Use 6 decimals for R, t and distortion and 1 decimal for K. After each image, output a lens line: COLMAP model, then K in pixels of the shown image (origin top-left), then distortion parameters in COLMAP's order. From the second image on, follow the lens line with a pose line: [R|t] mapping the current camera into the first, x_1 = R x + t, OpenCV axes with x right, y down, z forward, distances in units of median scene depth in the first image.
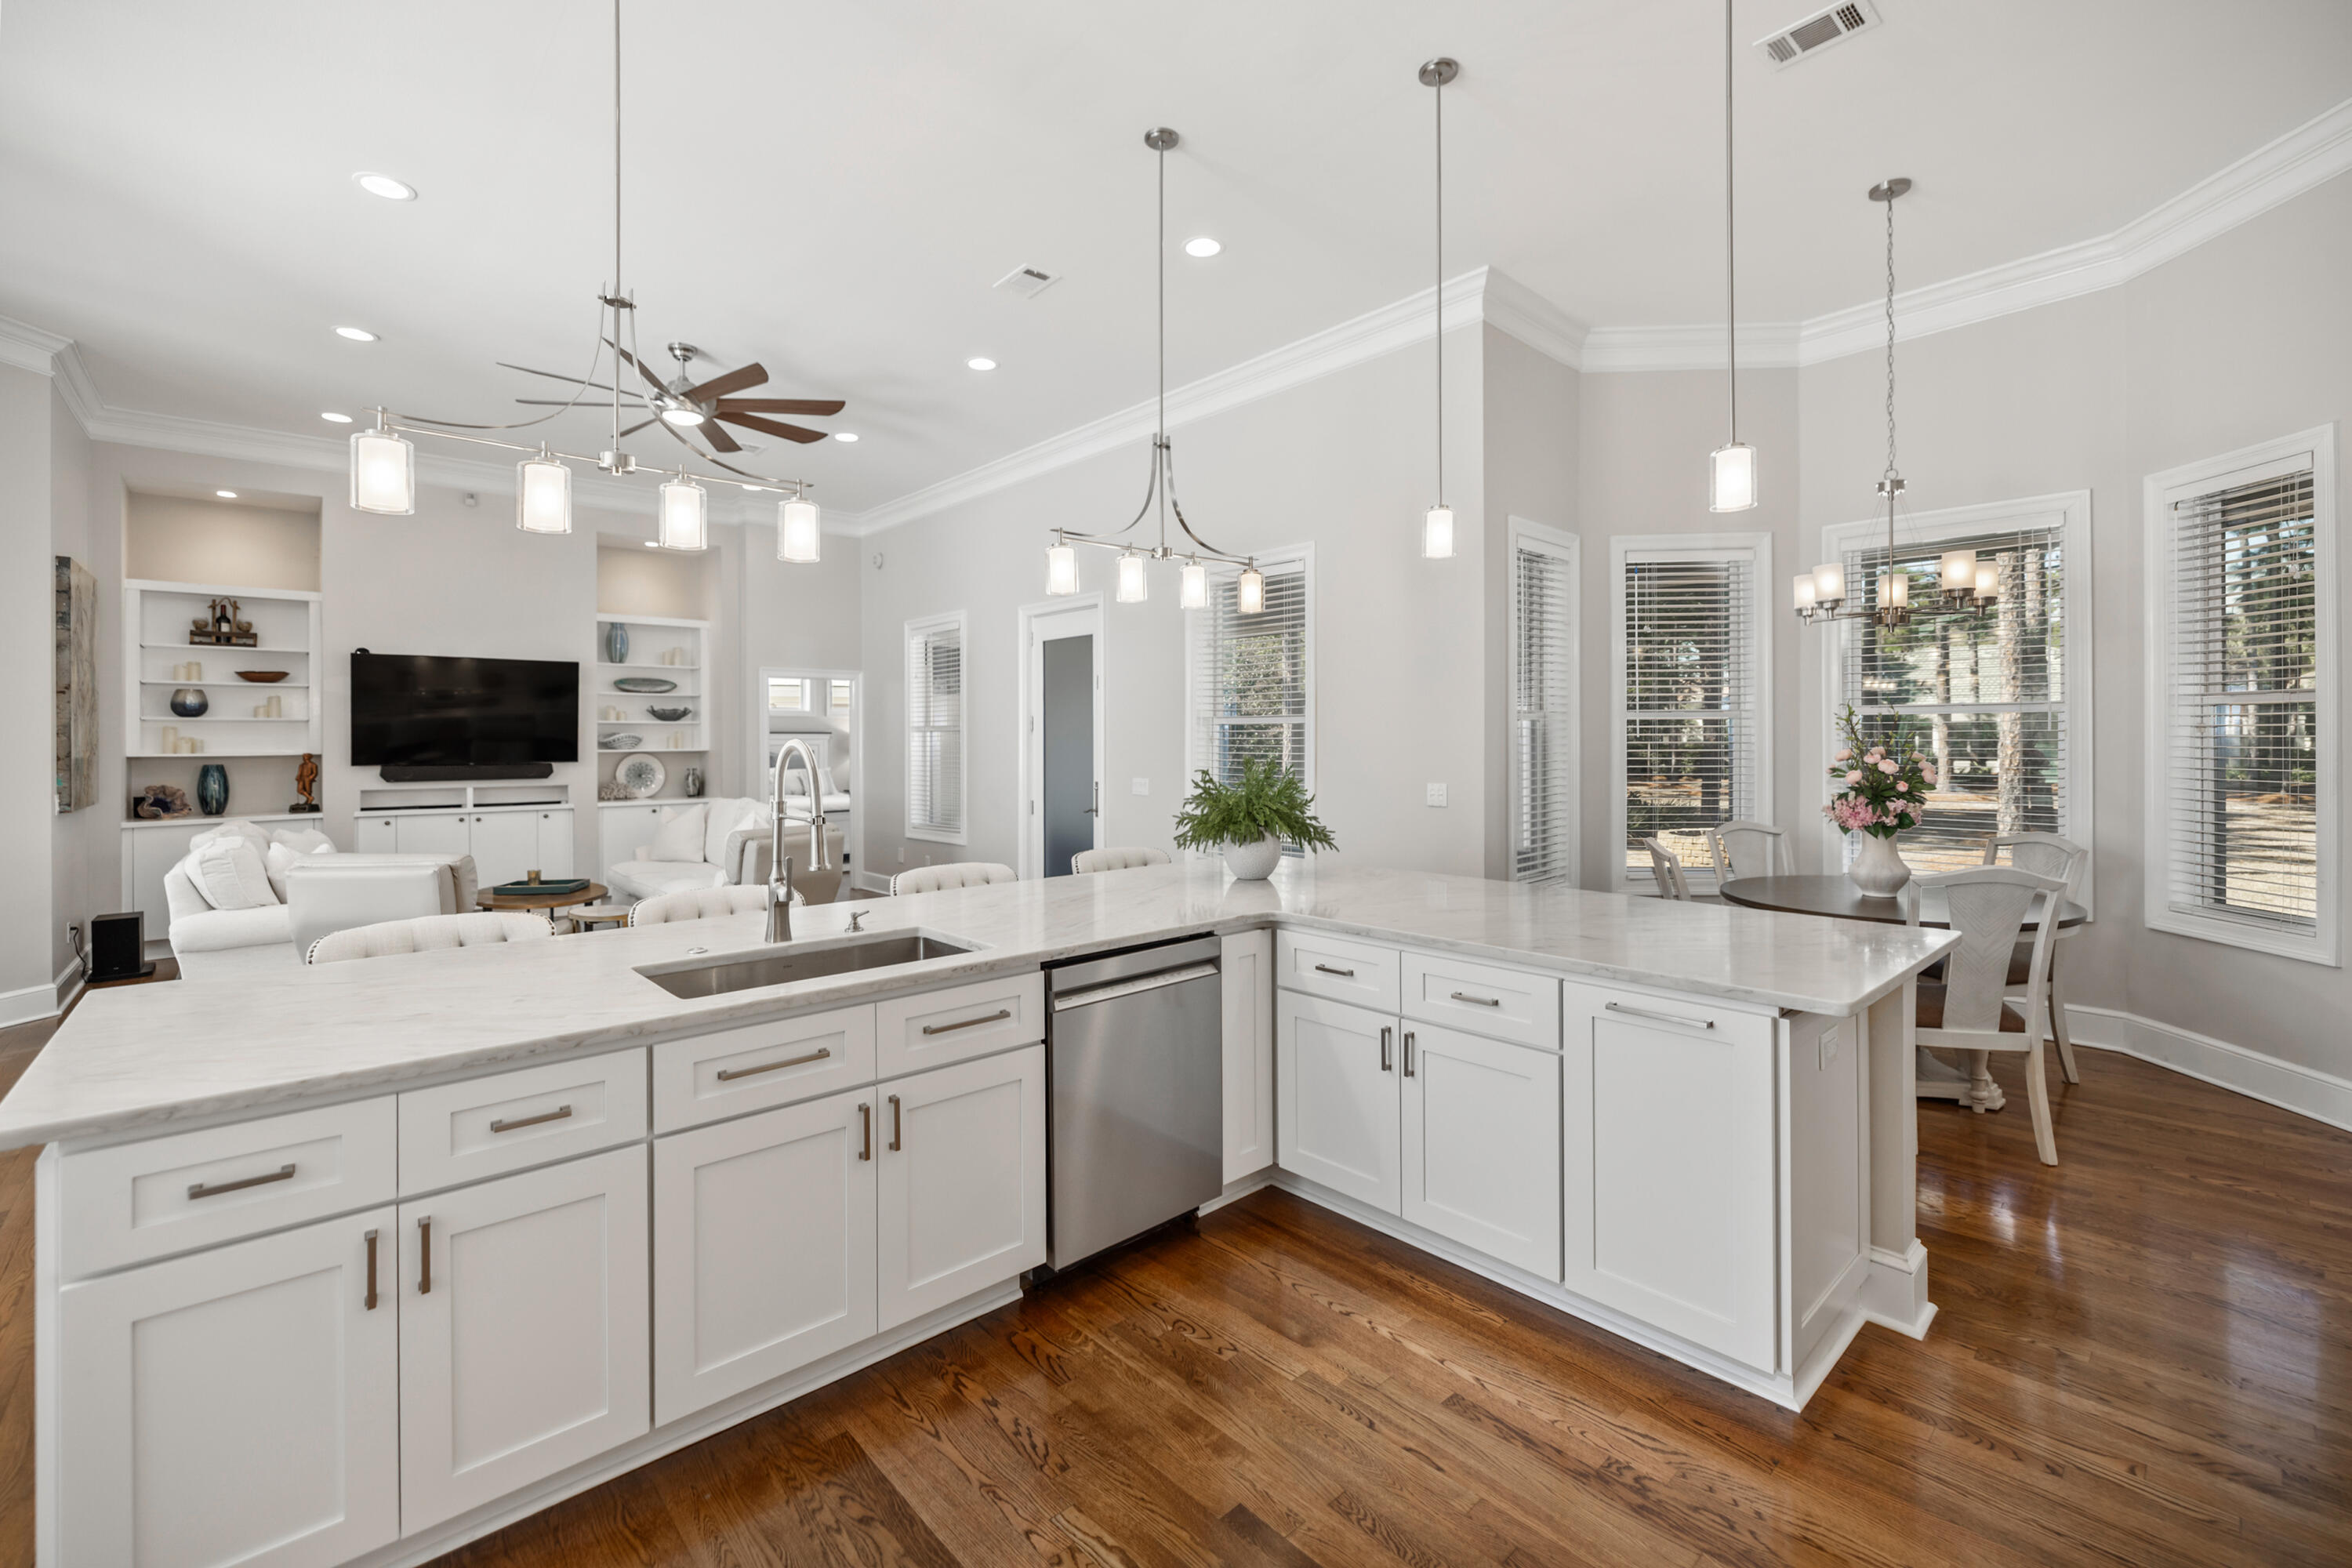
lens RADIAL K [[1018.8, 0, 1172.8], [0, 1018.8, 742.0], [0, 0, 1]] dist [0.010971, -0.000564]
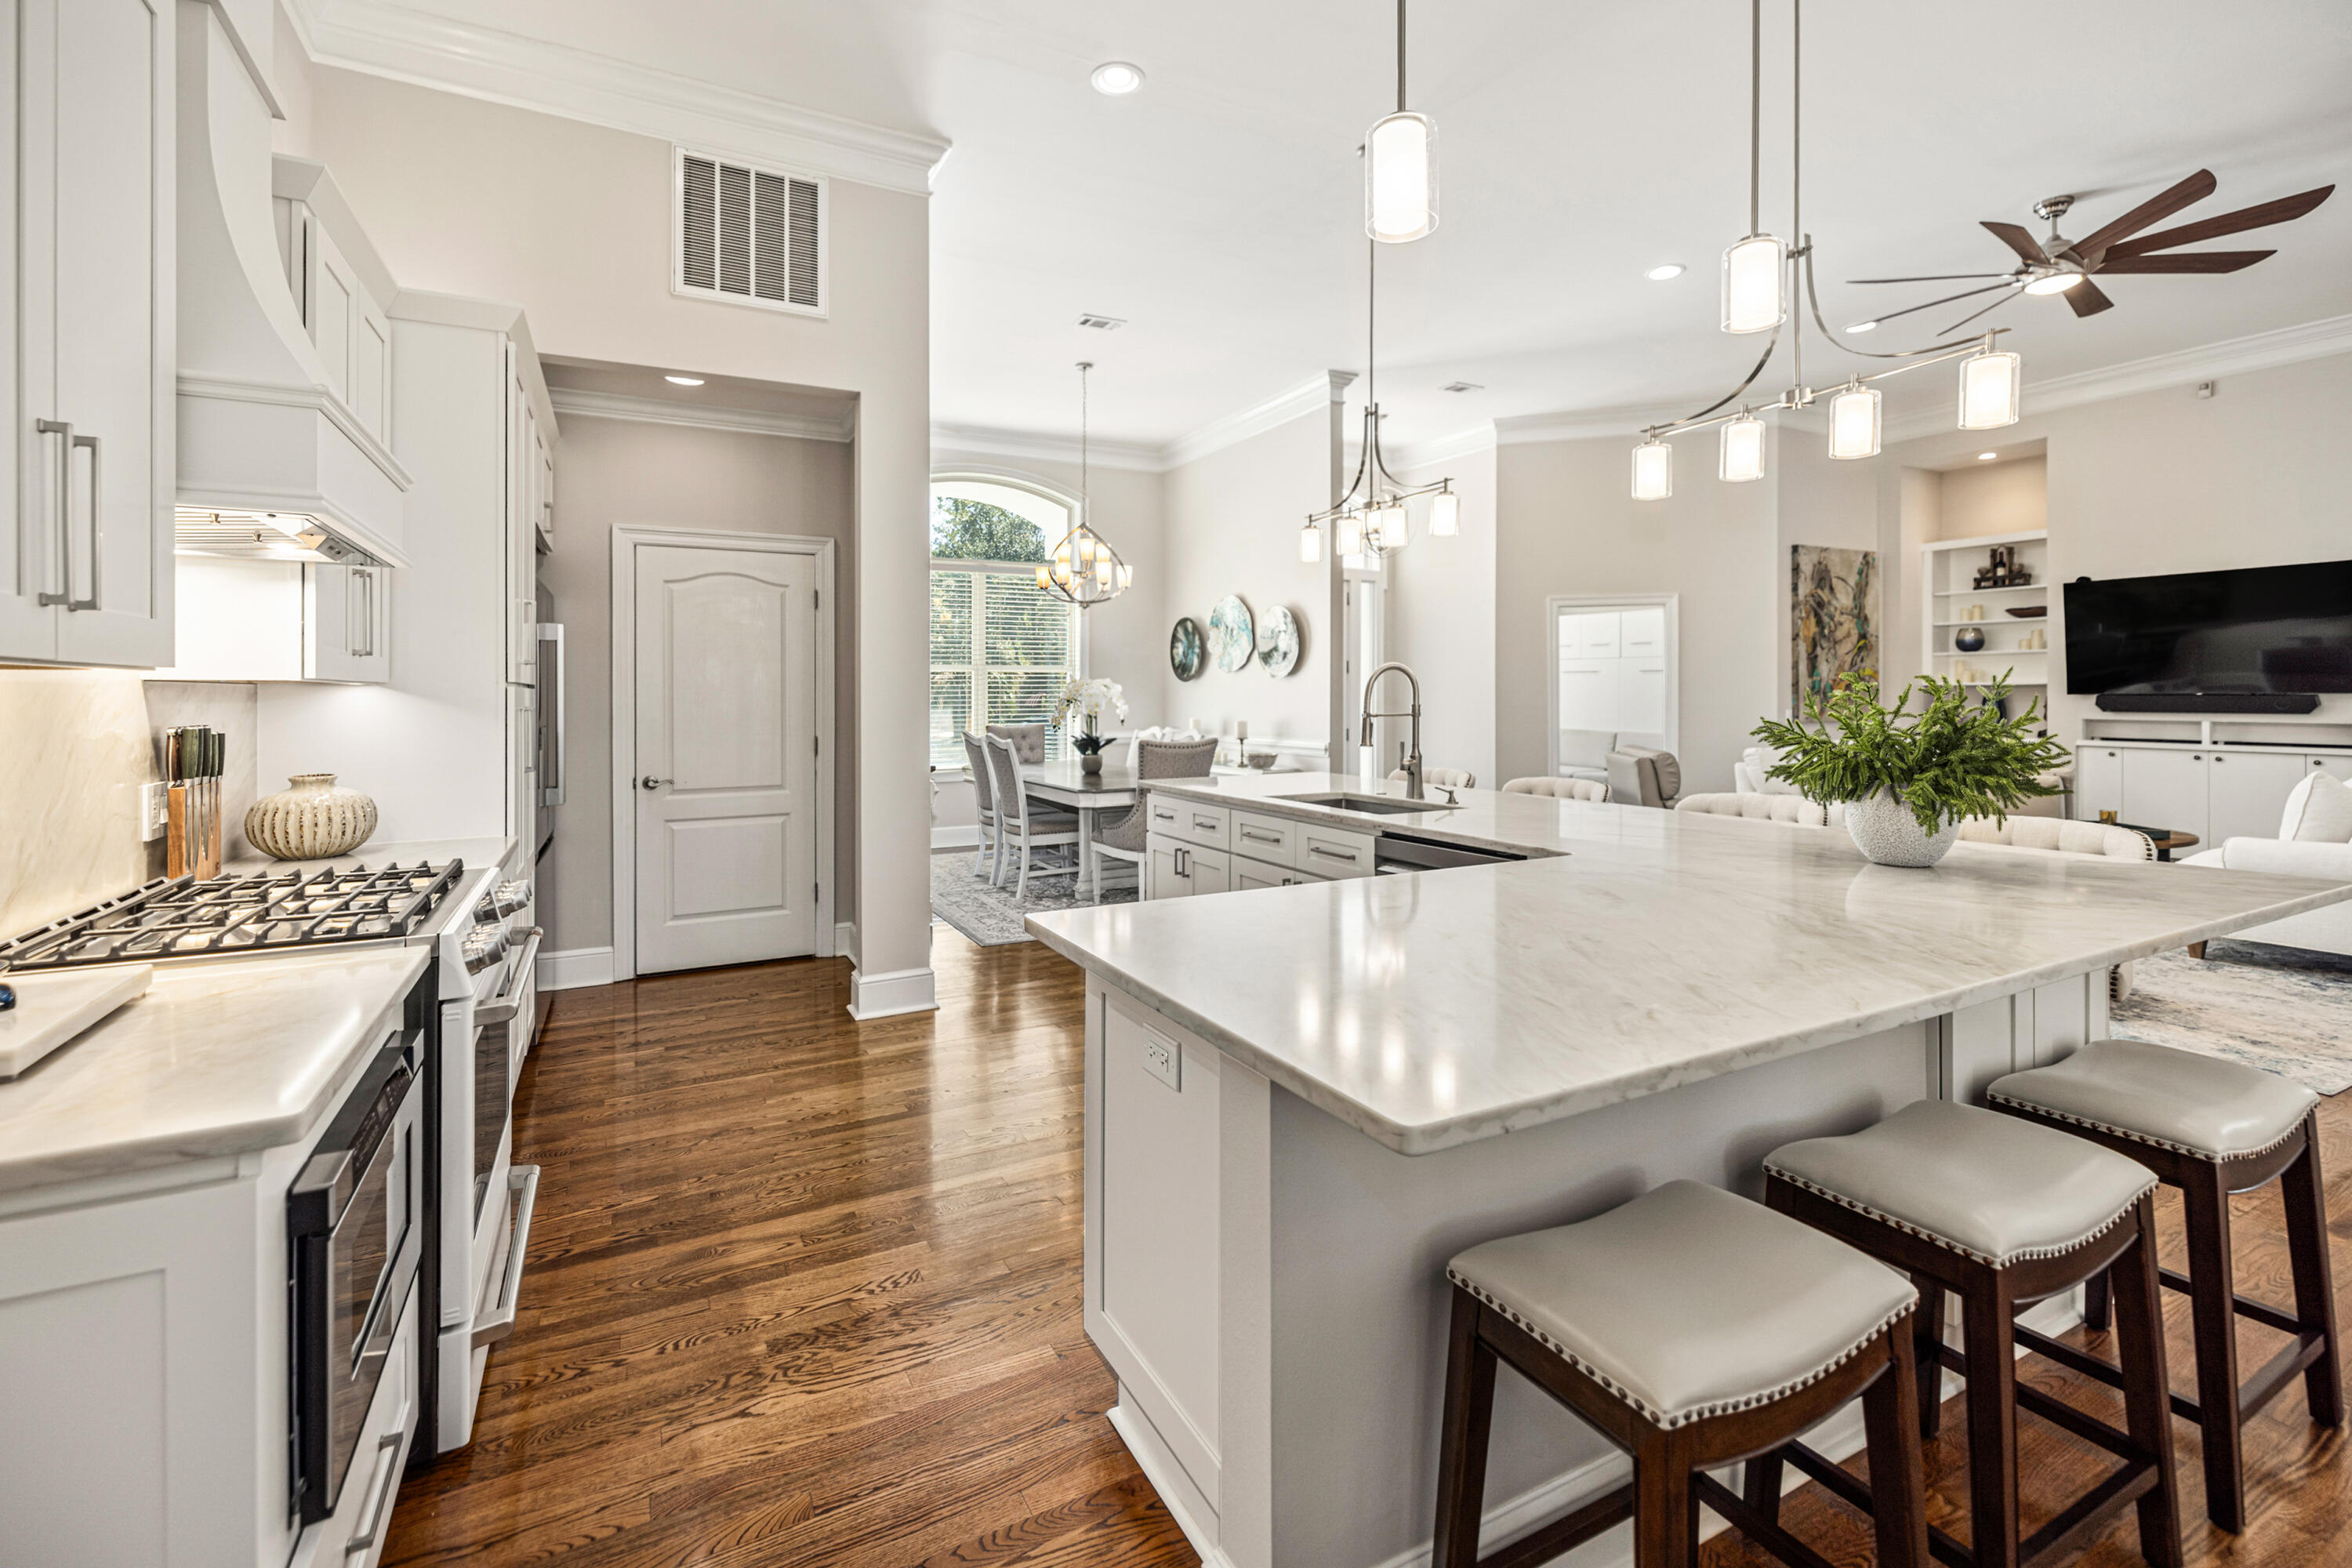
lens RADIAL K [[1018.8, 0, 1124.8], [0, 1018.8, 683.2], [0, 0, 1]] dist [0.010971, -0.000564]
pose [[-0.281218, -0.001098, -0.959643, 0.442674], [0.003568, 0.999991, -0.002190, 0.011295], [0.959637, -0.004040, -0.281212, 0.388336]]
